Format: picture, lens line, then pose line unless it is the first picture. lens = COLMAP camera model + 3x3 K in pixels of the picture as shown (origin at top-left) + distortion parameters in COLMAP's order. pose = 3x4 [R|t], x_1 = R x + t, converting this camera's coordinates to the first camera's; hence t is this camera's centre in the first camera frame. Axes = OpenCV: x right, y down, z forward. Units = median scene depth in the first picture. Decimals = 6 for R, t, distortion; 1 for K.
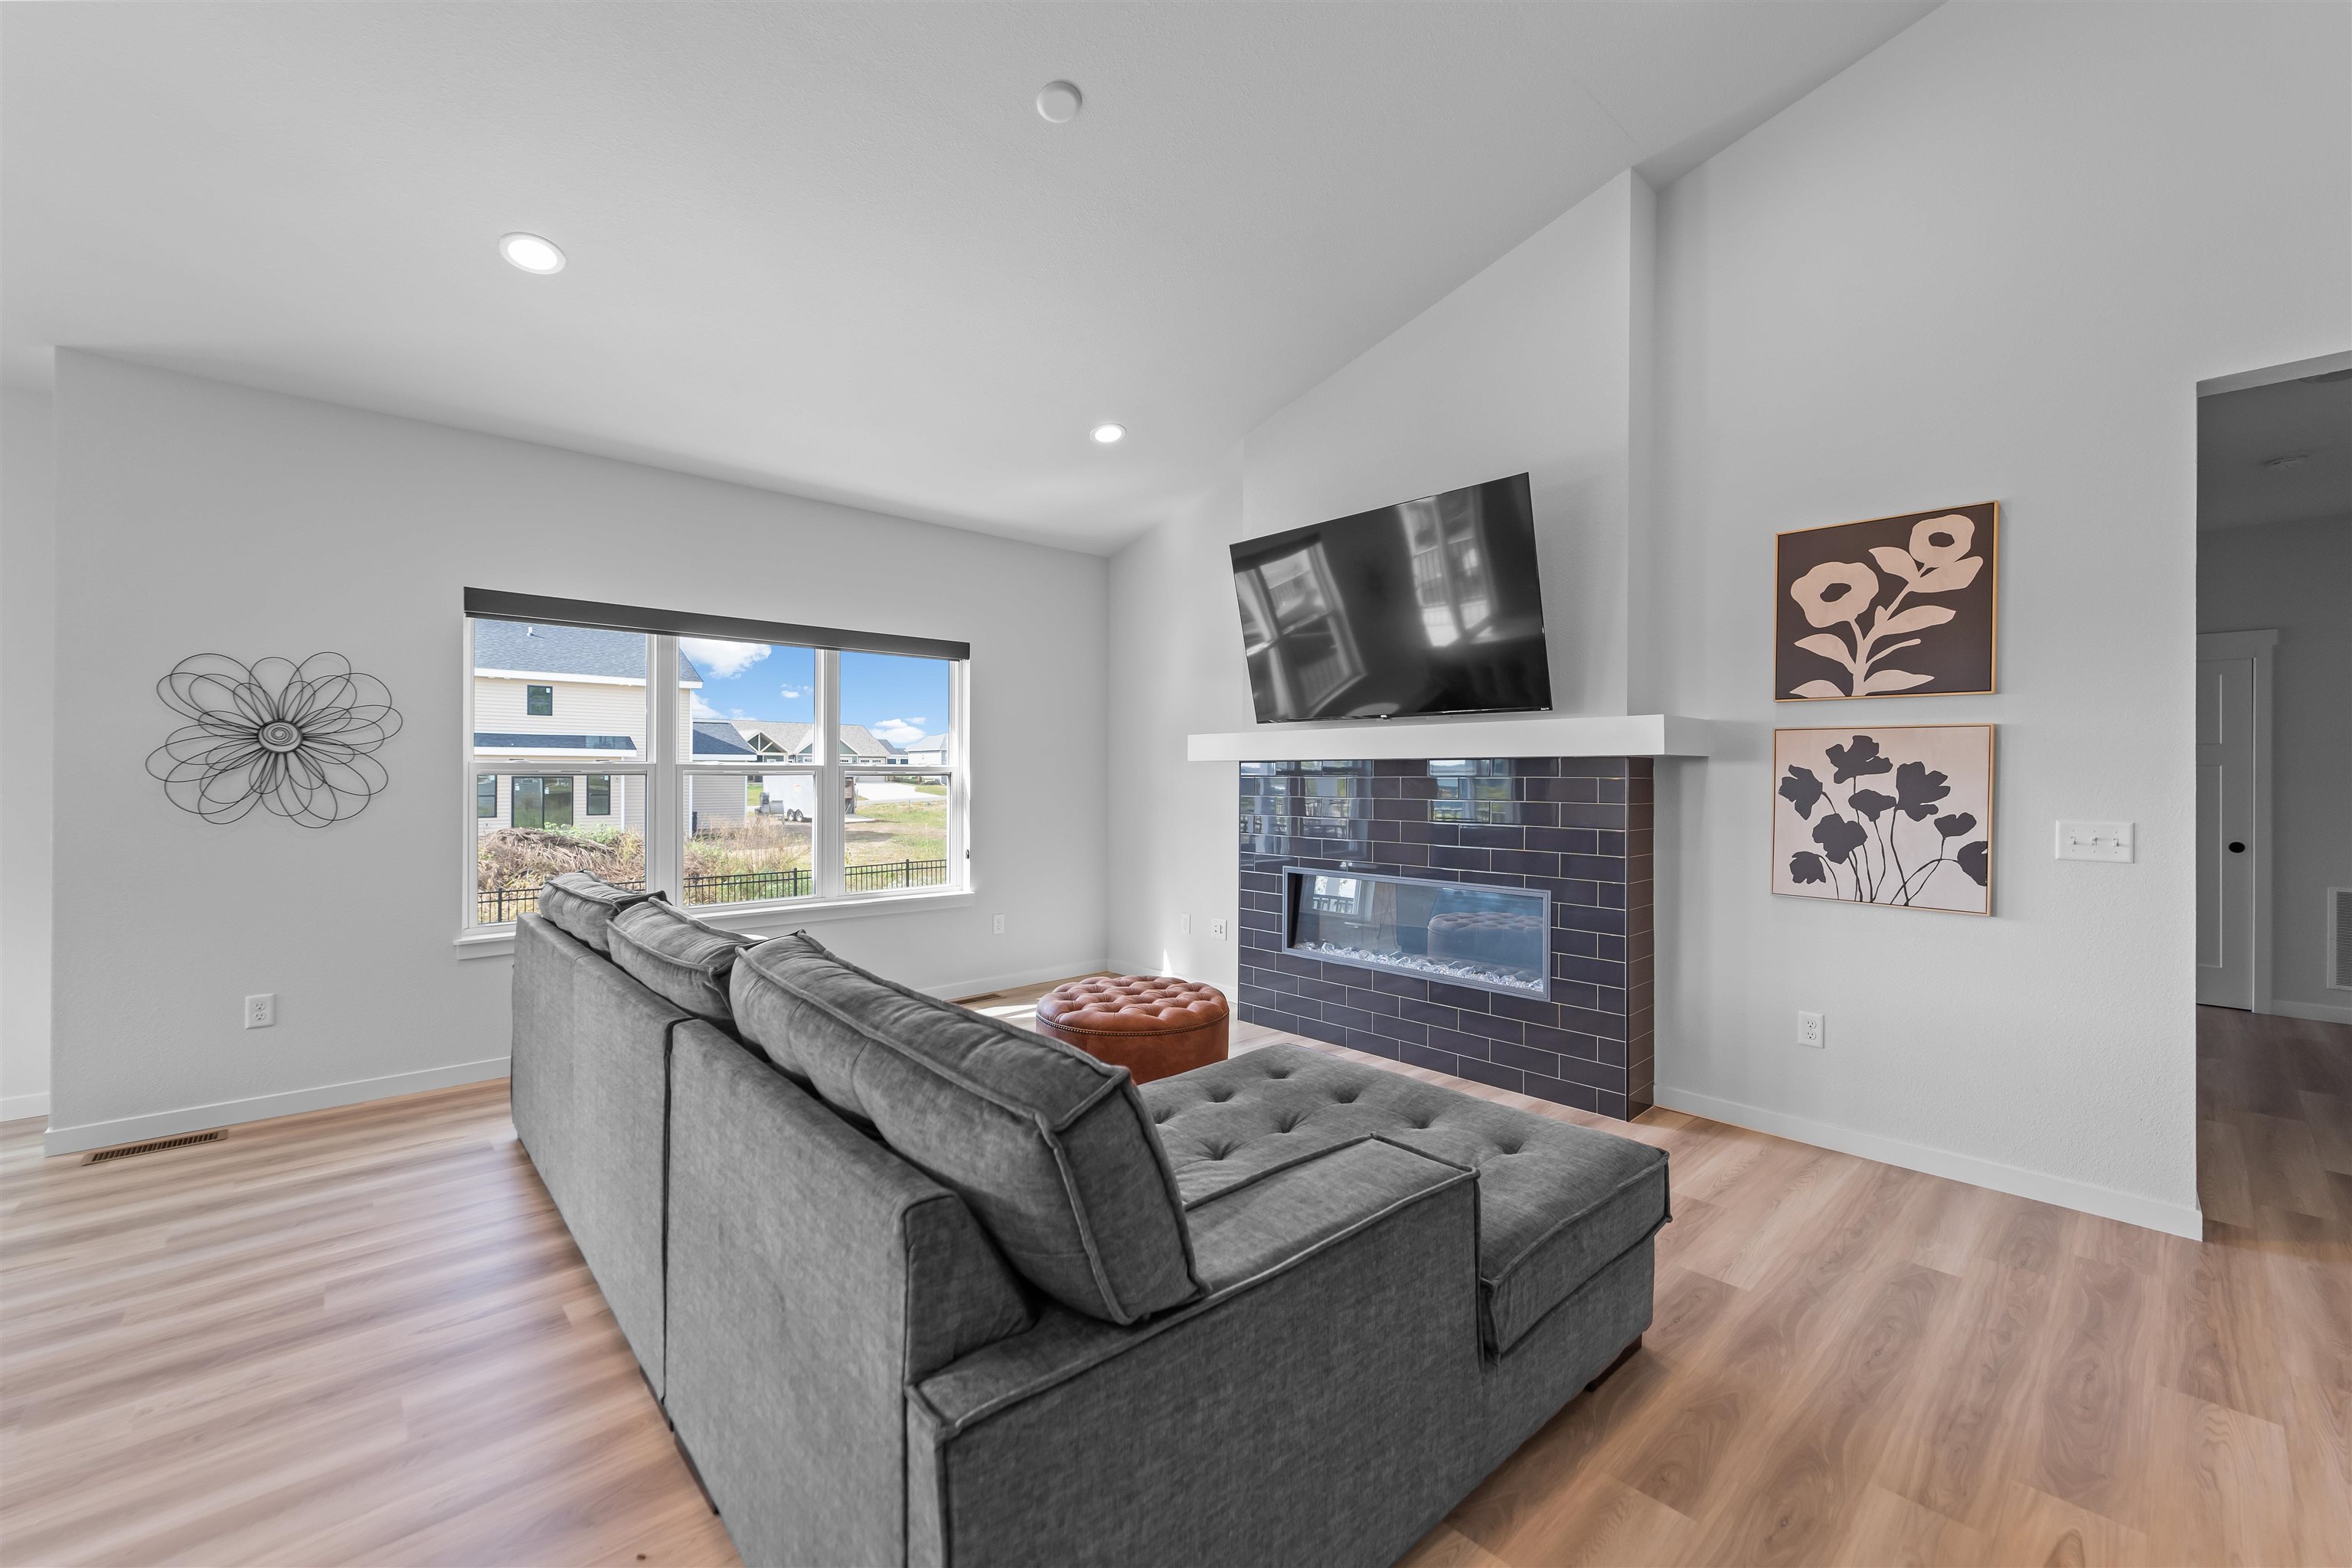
lens RADIAL K [[946.2, 0, 1175.2], [0, 946.2, 772.4], [0, 0, 1]] dist [-0.000738, -0.000287]
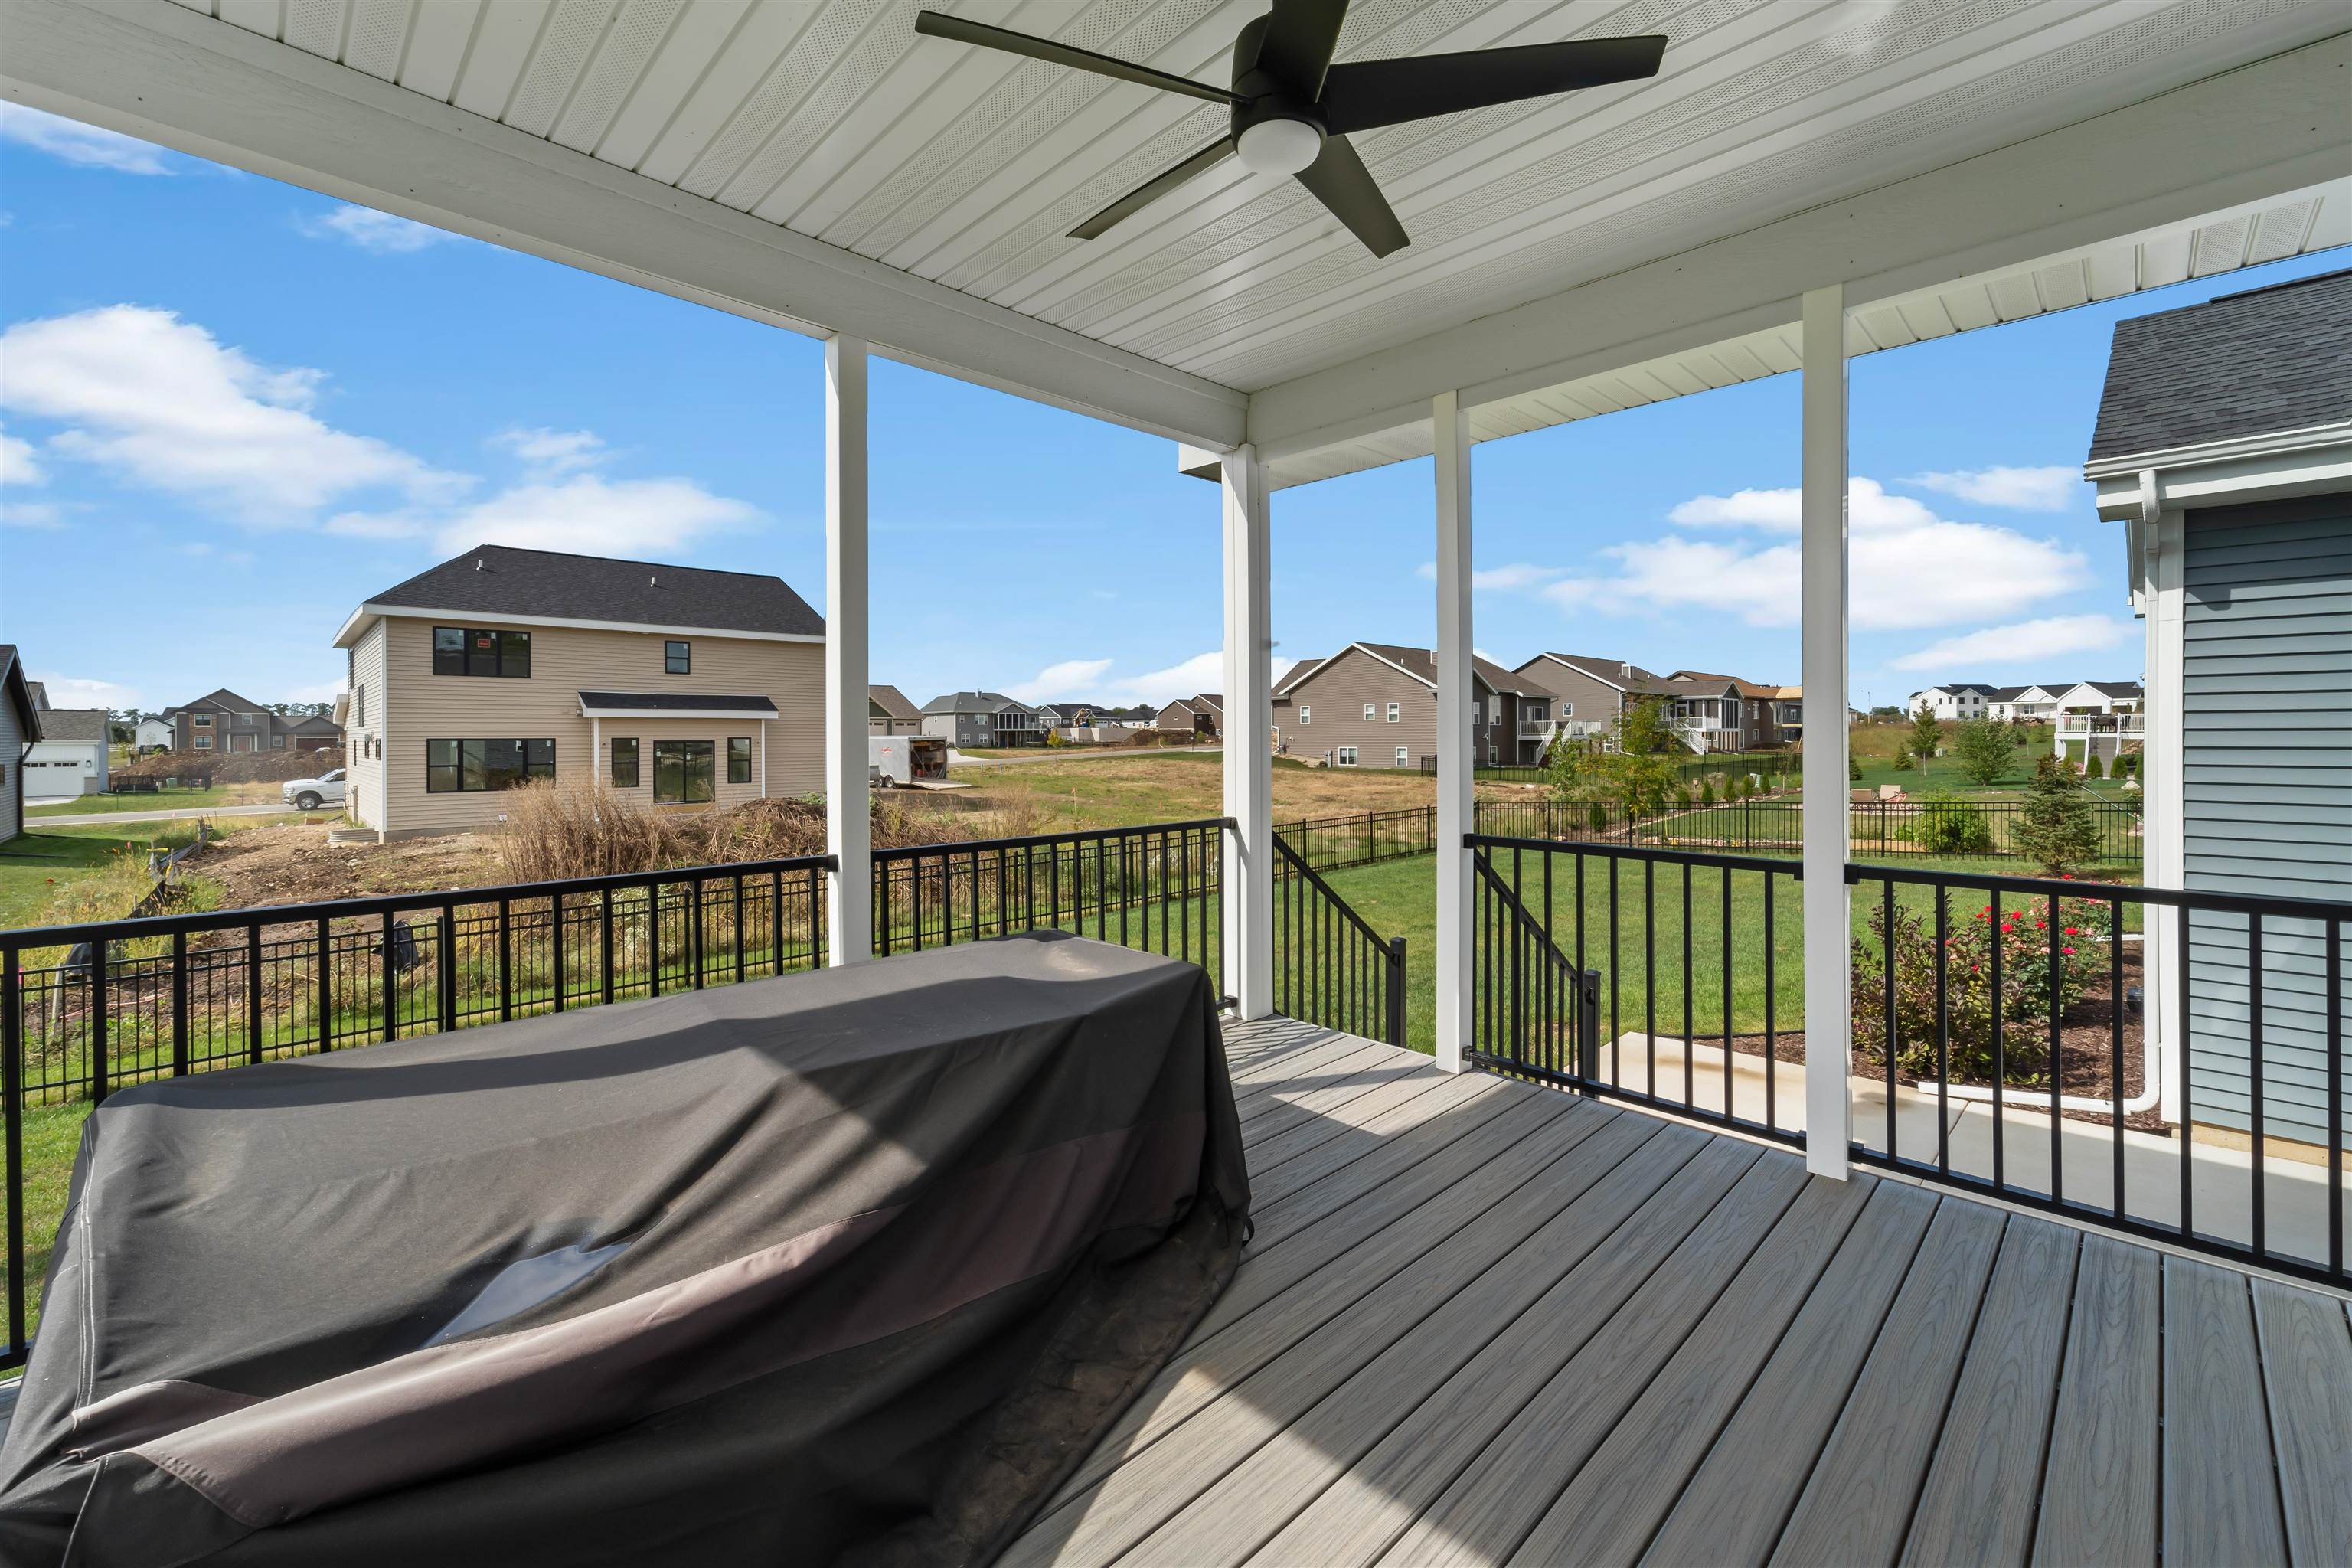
lens RADIAL K [[955.3, 0, 1168.7], [0, 955.3, 773.7], [0, 0, 1]] dist [-0.000727, -0.000172]
pose [[0.999647, -0.011072, 0.024147, -2.177089], [0.010048, 0.999061, 0.042134, 0.019674], [-0.024591, -0.041877, 0.998820, 0.608318]]
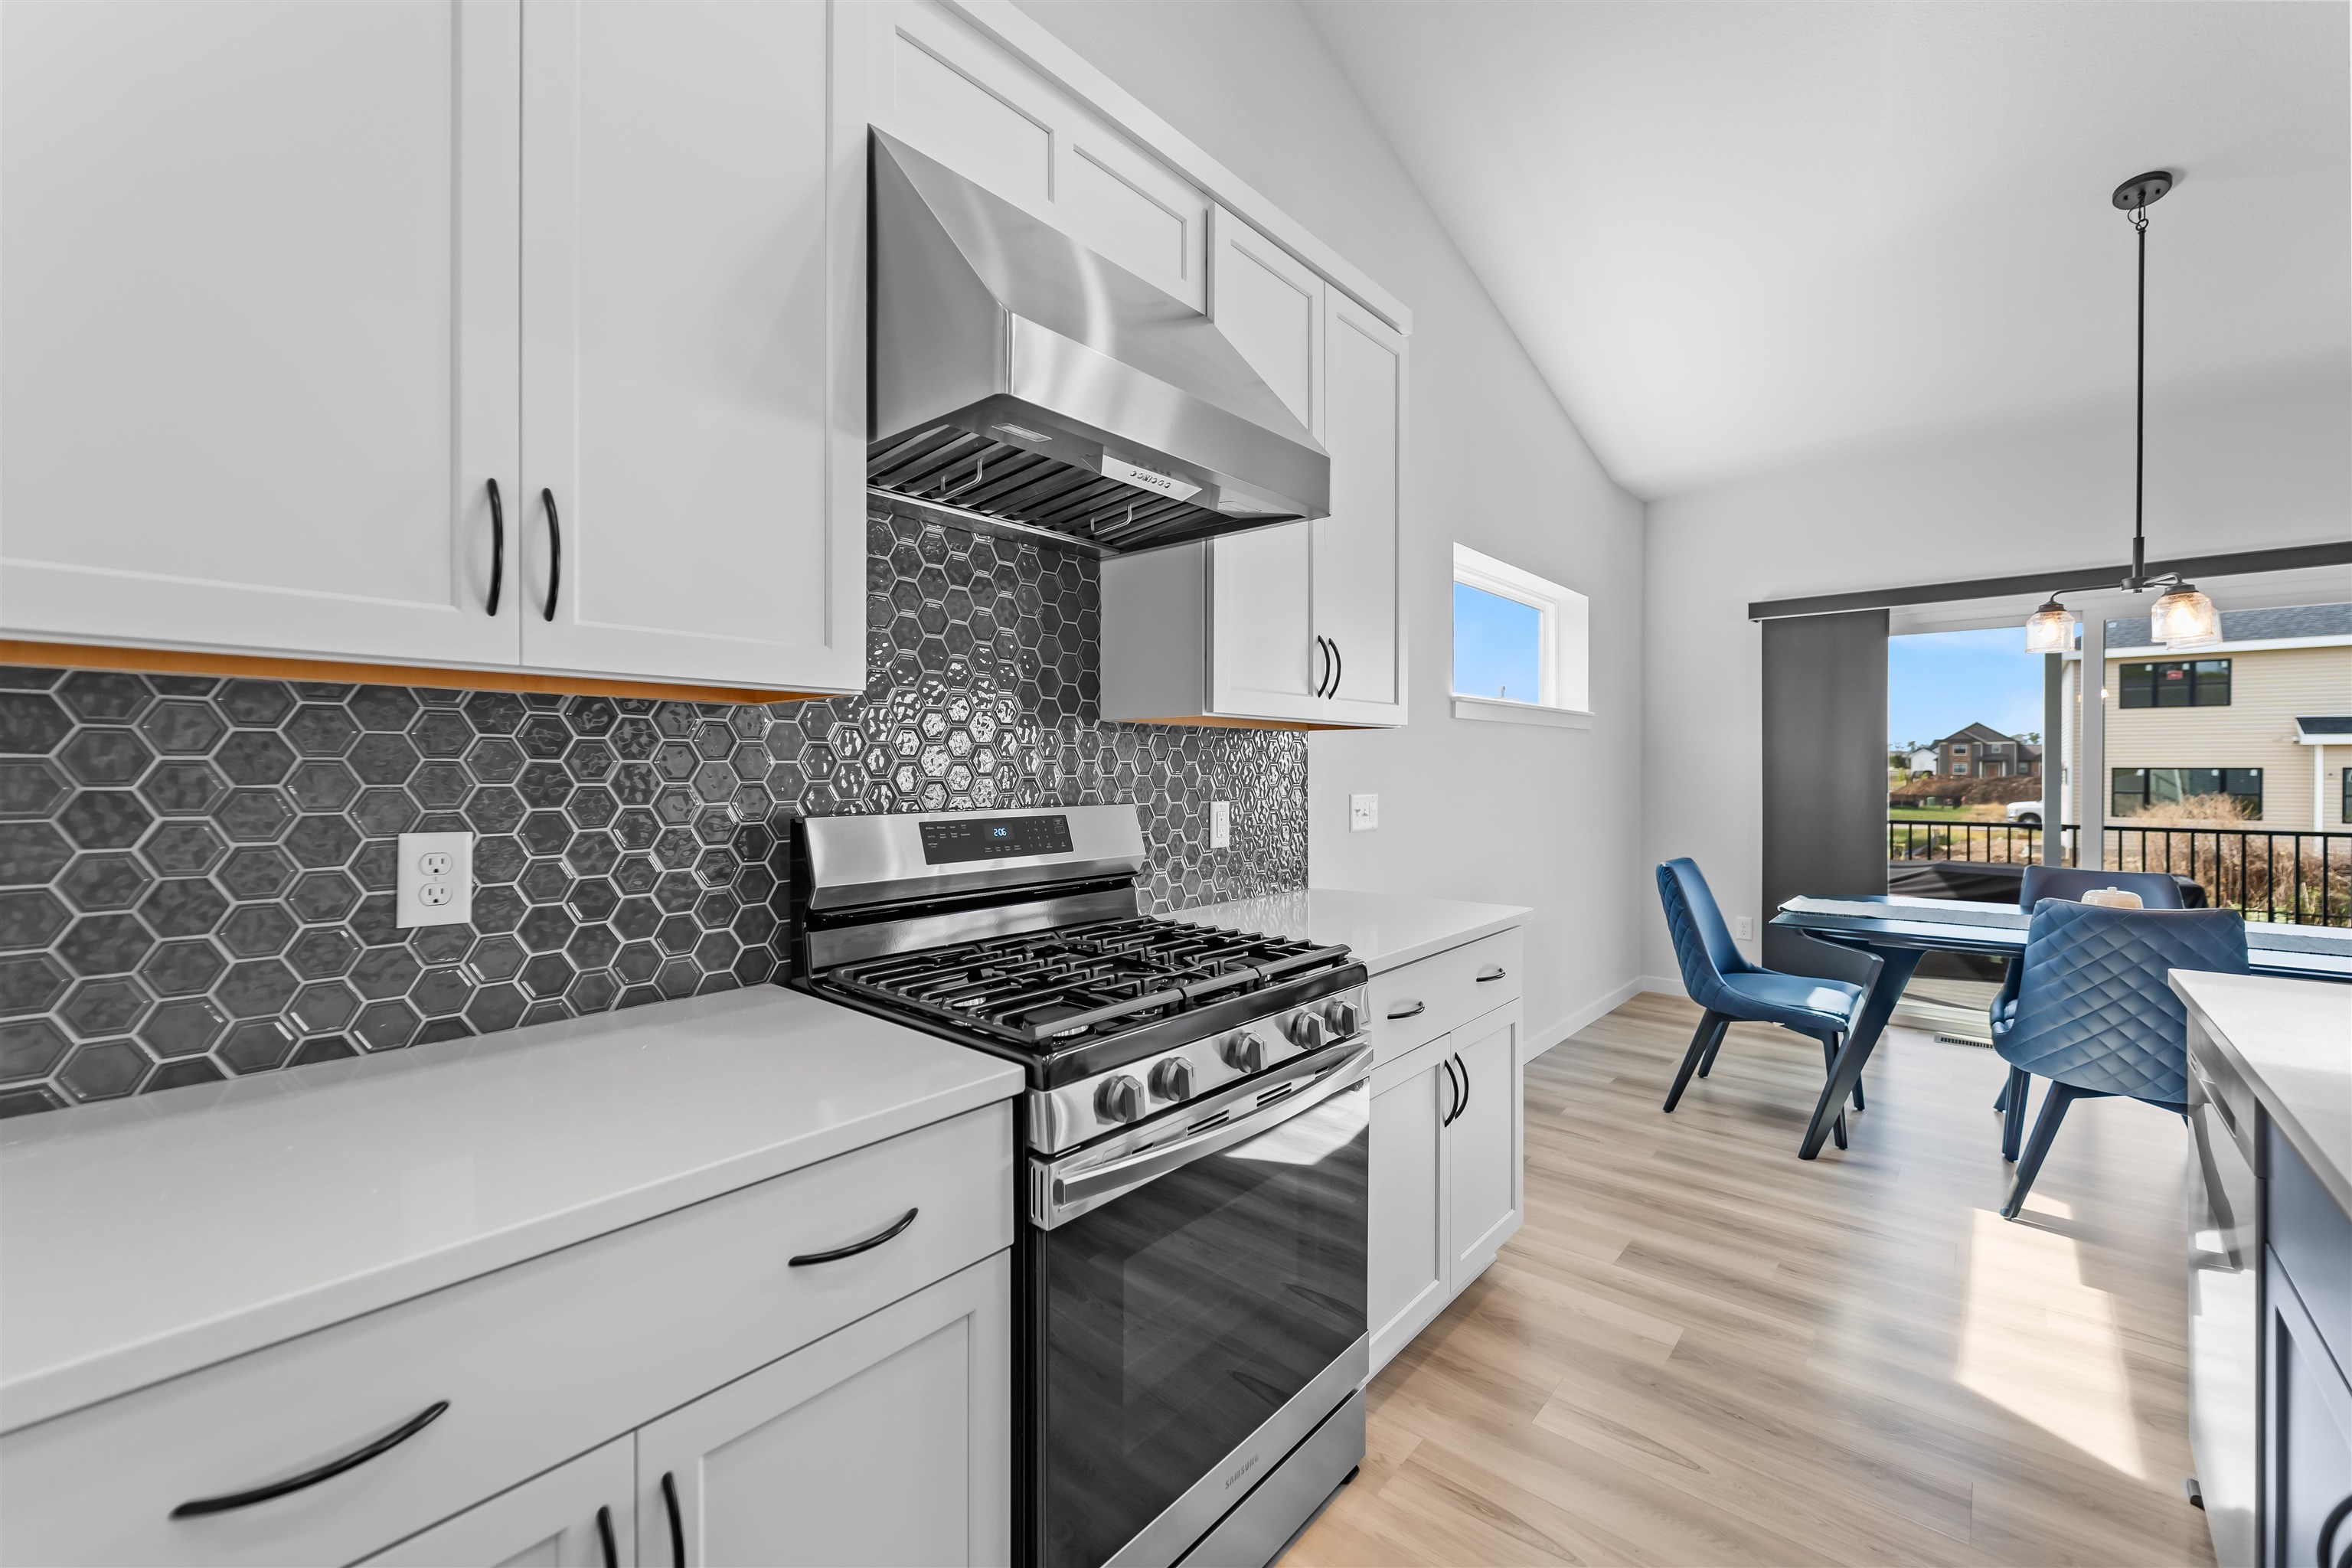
lens RADIAL K [[939.6, 0, 1180.2], [0, 939.6, 776.2], [0, 0, 1]] dist [-0.000460, -0.000022]
pose [[0.104366, 0.003639, -0.994532, -0.582519], [0.004291, 0.999982, 0.004110, 0.011468], [0.994530, -0.004697, 0.104348, -0.607022]]
